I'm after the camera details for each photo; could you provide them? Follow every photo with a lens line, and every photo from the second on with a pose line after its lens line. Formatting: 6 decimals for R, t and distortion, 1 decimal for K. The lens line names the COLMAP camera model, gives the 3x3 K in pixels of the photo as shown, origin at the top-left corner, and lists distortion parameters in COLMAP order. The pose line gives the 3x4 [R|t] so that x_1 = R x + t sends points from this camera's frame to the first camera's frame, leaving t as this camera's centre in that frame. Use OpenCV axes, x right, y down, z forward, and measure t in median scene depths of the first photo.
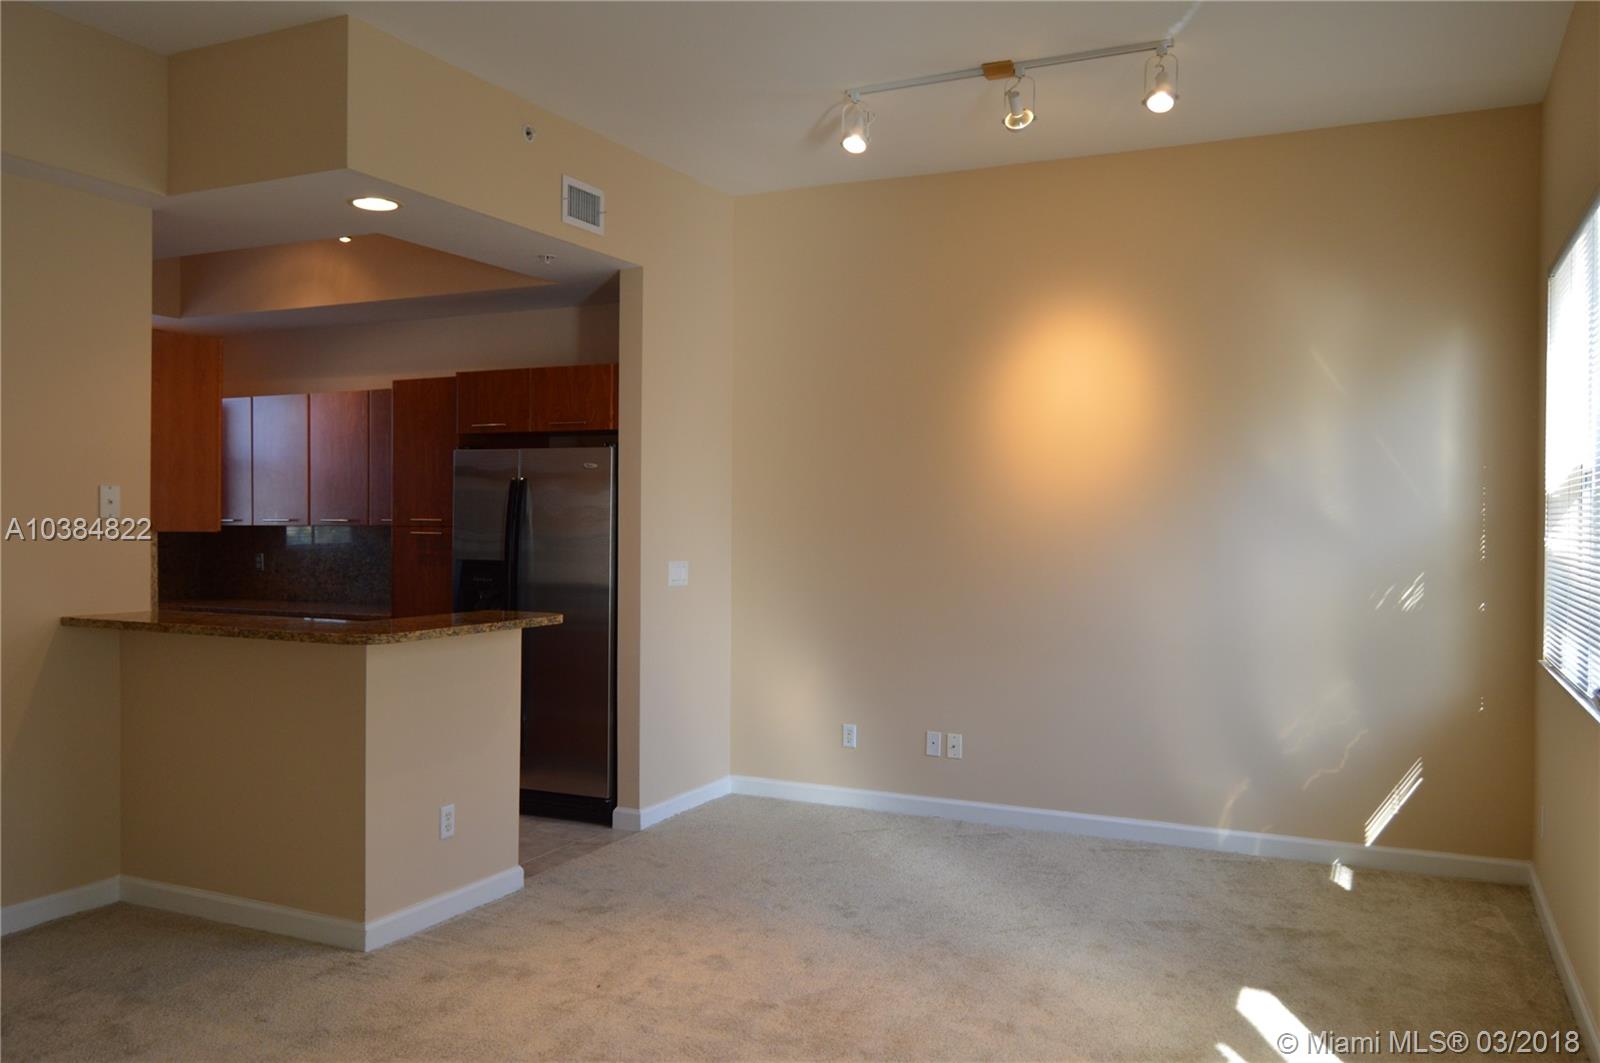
lens RADIAL K [[1253.2, 0, 800.0], [0, 1253.2, 531.5], [0, 0, 1]] dist [-0.013116, 0.008283]
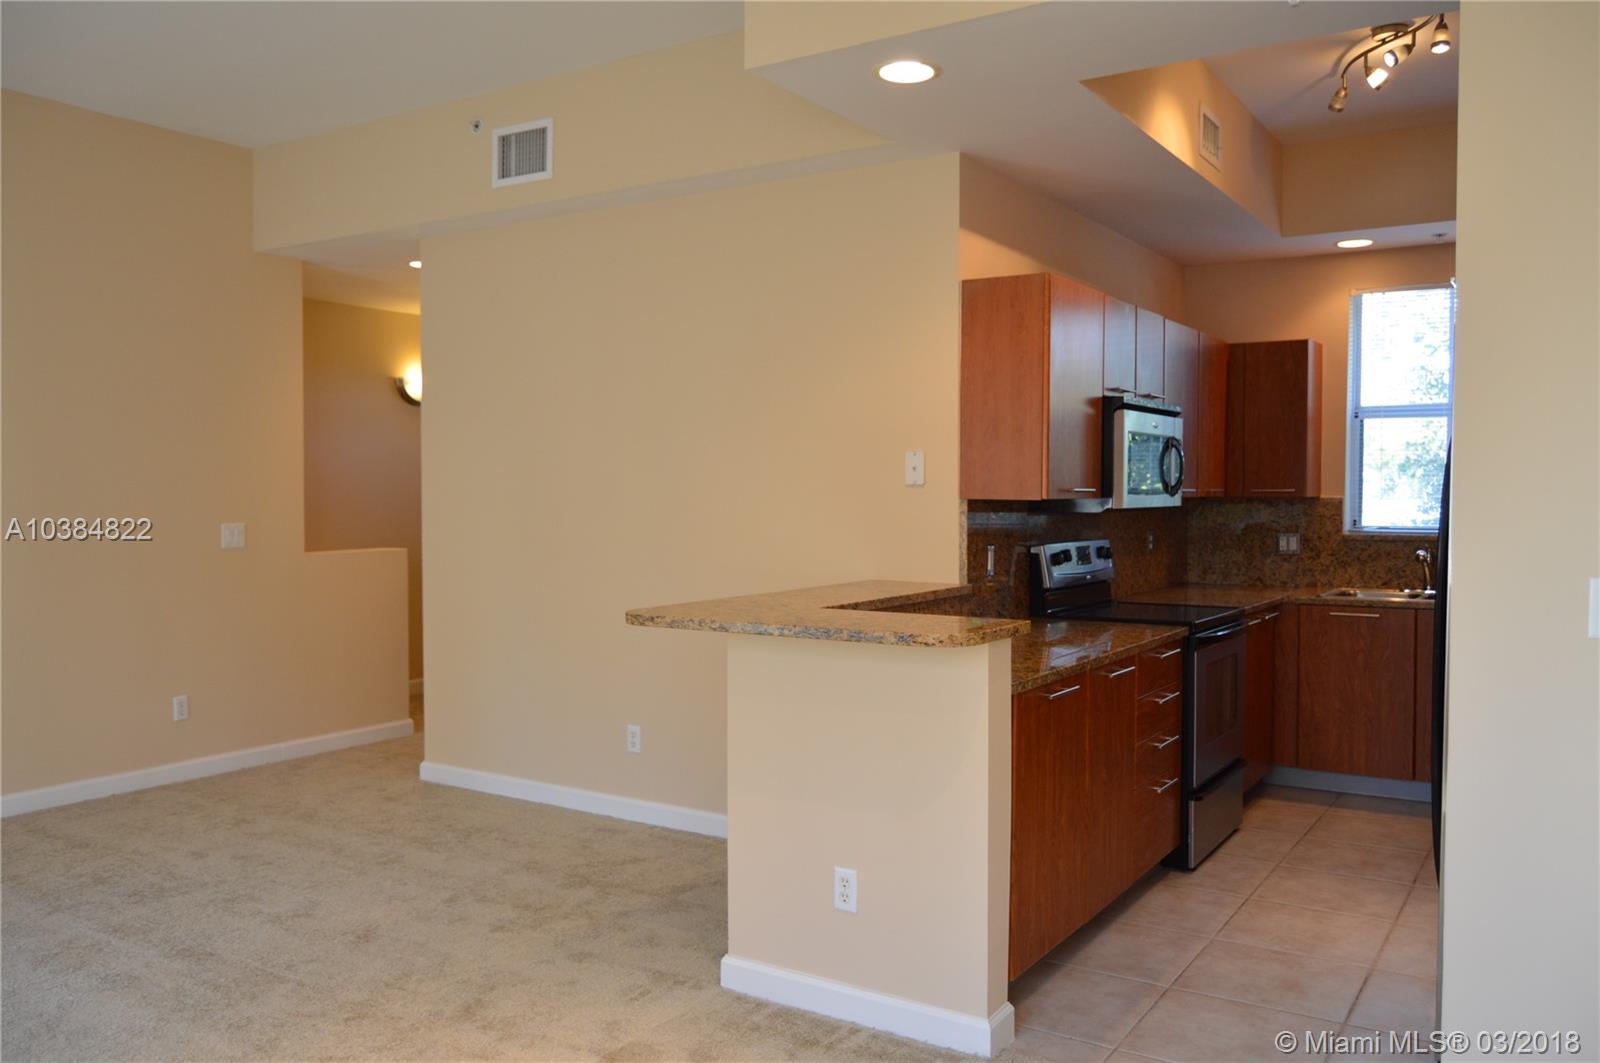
lens RADIAL K [[1232.4, 0, 794.0], [0, 1232.4, 532.1], [0, 0, 1]] dist [-0.016140, 0.003123]
pose [[-0.133171, 0.026439, -0.990740, 0.365902], [-0.008121, 0.999581, 0.027766, 0.000217], [0.991060, 0.011743, -0.132901, 0.888242]]
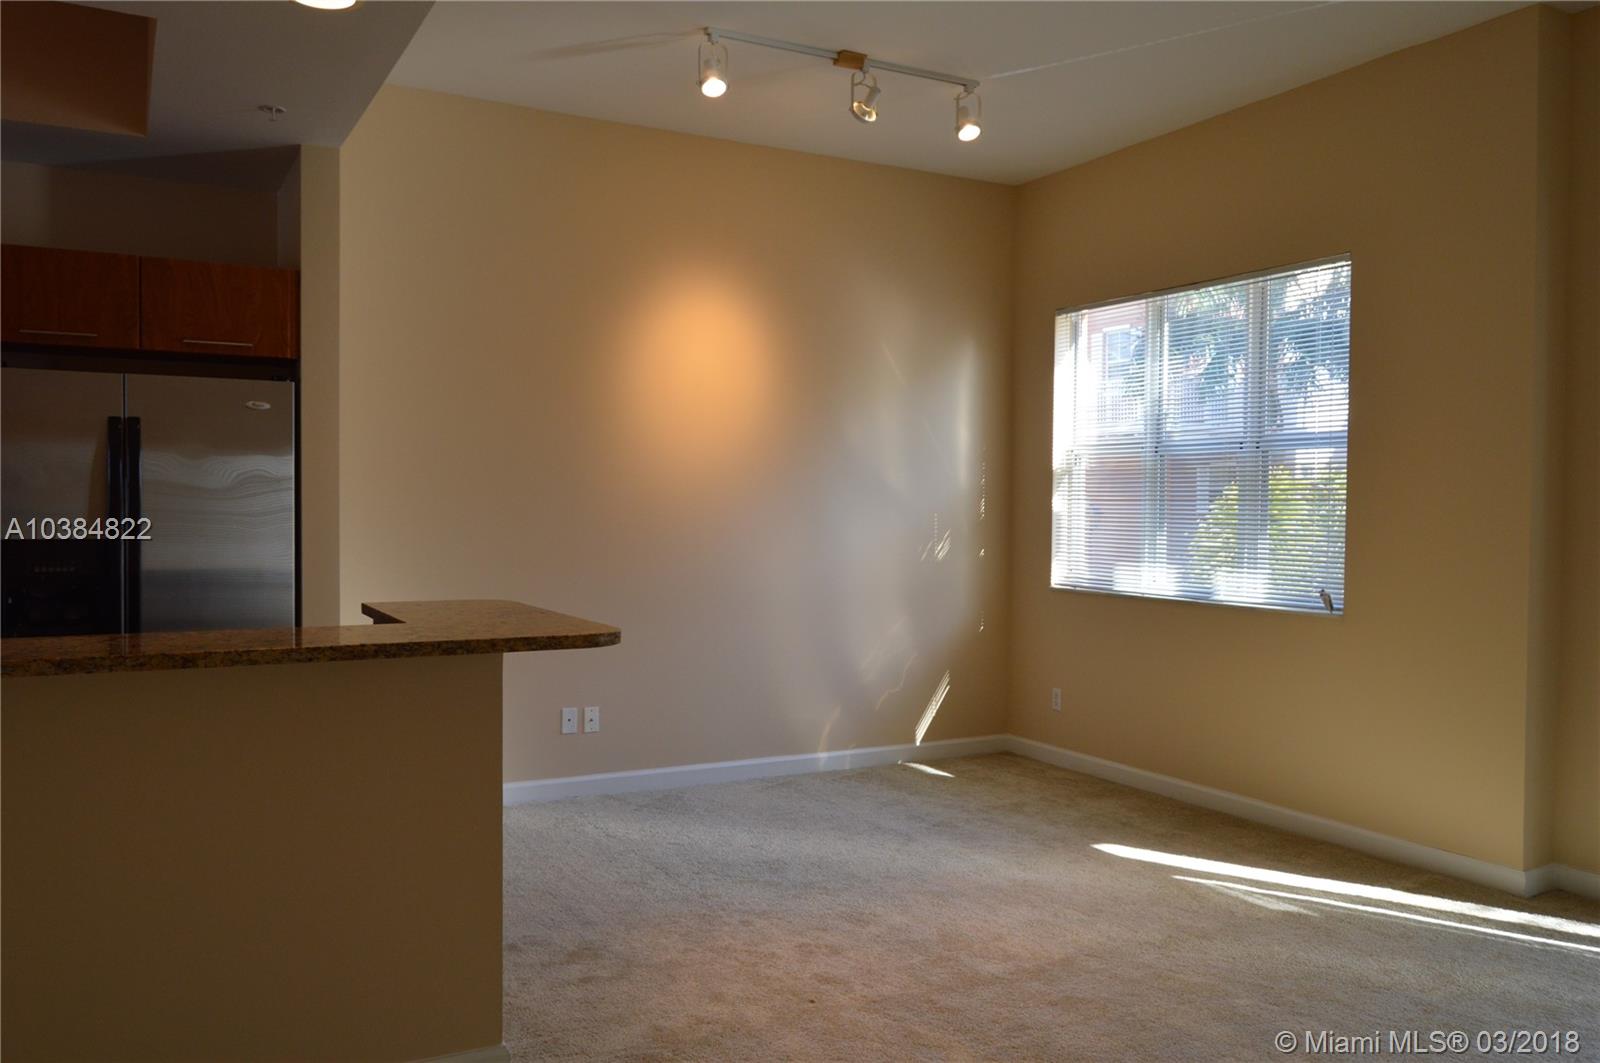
lens RADIAL K [[1253.2, 0, 800.0], [0, 1253.2, 531.5], [0, 0, 1]] dist [-0.013116, 0.008283]
pose [[0.590244, -0.021403, 0.806941, -0.624996], [0.003480, 0.999707, 0.023970, 0.005129], [-0.807218, -0.011340, 0.590145, 0.343791]]
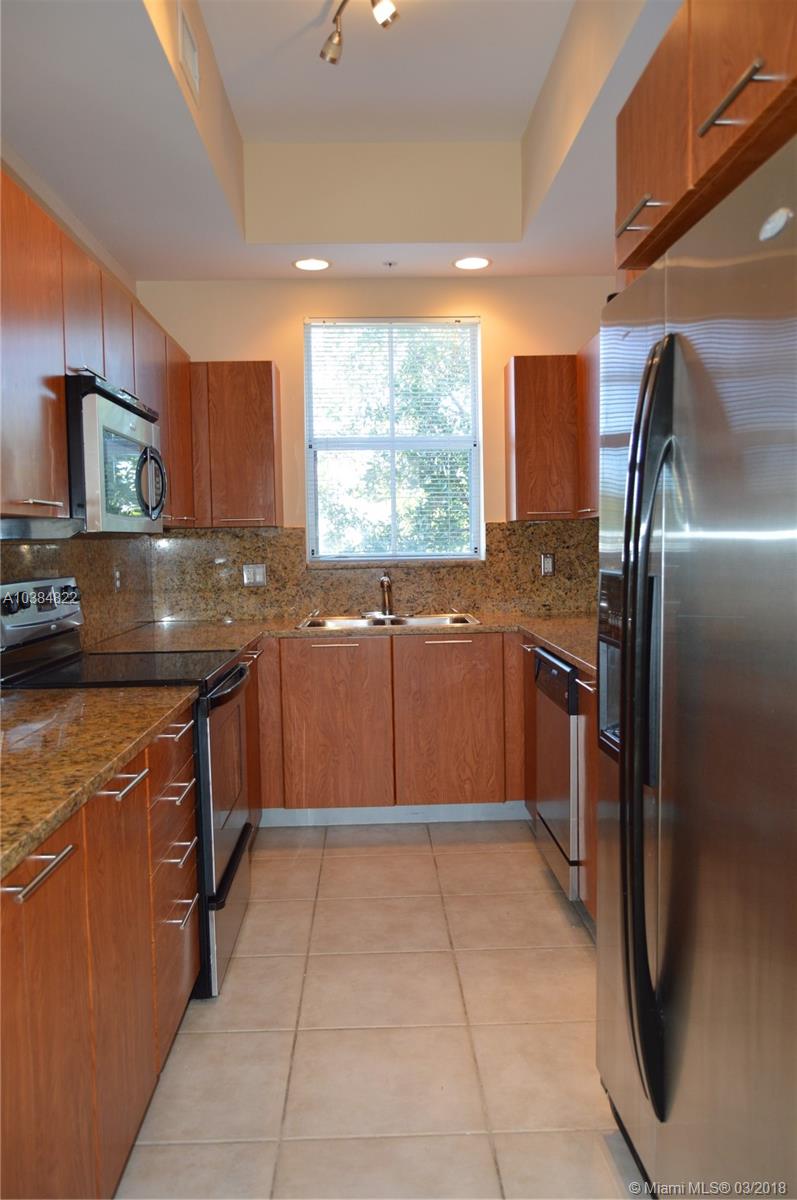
lens RADIAL K [[939.9, 0, 393.7], [0, 939.9, 607.8], [0, 0, 1]] dist [-0.013116, 0.008283]
pose [[0.456456, 0.050768, -0.888297, -0.027750], [0.013401, 0.997865, 0.063916, 0.016287], [0.889645, -0.041078, 0.454801, 0.915706]]
